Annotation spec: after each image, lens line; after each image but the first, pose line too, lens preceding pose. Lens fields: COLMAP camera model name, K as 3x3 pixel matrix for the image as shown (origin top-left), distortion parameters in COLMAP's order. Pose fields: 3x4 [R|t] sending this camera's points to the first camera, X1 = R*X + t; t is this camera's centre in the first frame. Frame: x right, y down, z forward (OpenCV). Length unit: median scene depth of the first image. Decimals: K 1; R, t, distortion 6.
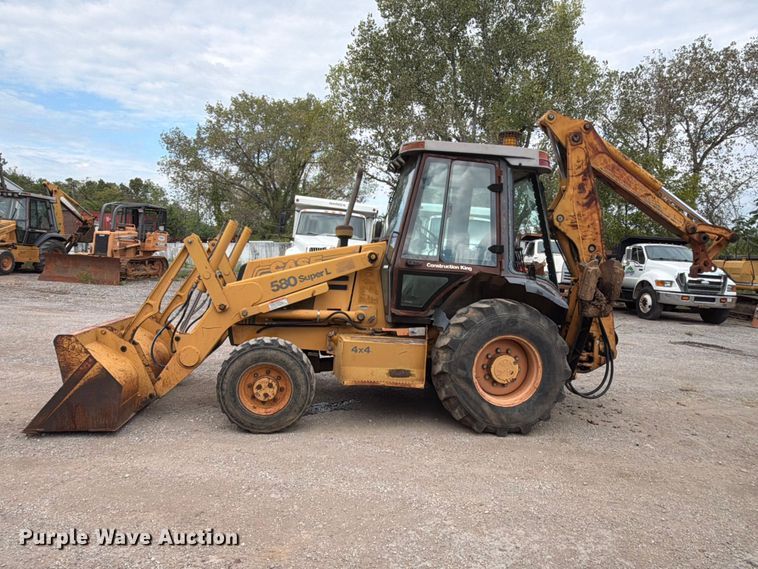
lens RADIAL K [[487.4, 0, 382.1], [0, 487.4, 286.1], [0, 0, 1]] dist [0.001988, -0.000146]
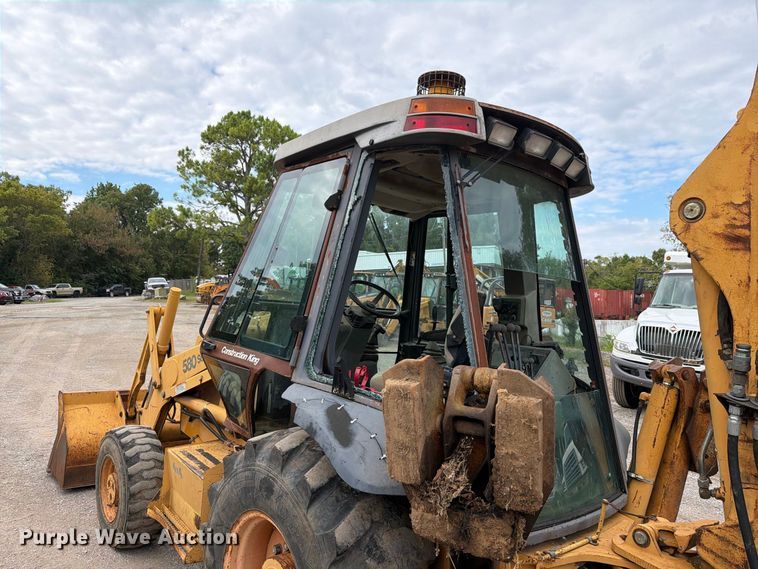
lens RADIAL K [[526.2, 0, 375.6], [0, 526.2, 292.4], [0, 0, 1]] dist [0.144176, -0.257604]
pose [[0.548690, -0.034485, -0.835314, 0.217472], [-0.083441, 0.991901, -0.095759, -0.019056], [0.831852, 0.122241, 0.541369, 0.232629]]
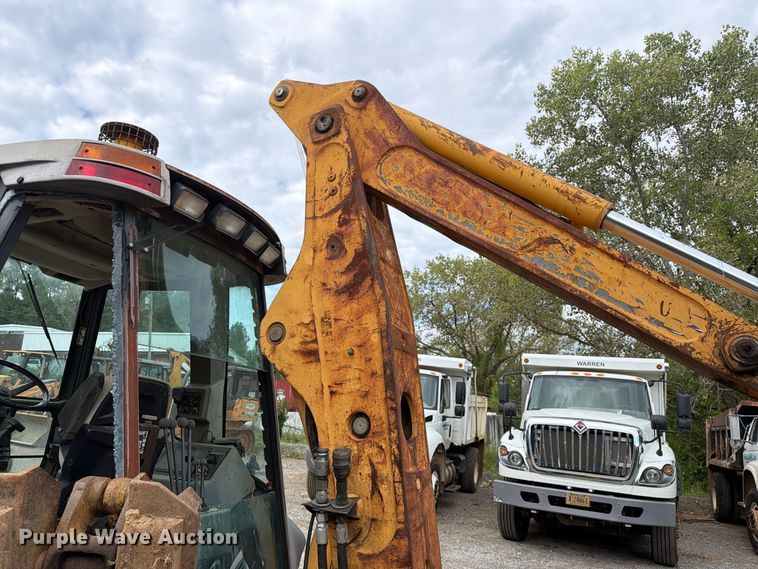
lens RADIAL K [[531.6, 0, 379.0], [0, 531.6, 284.5], [0, 0, 1]] dist [0.045633, -0.063590]
pose [[0.897485, -0.090461, -0.431668, 0.213360], [-0.053741, 0.949017, -0.310611, -0.020964], [0.437758, 0.301967, 0.846867, 0.249620]]
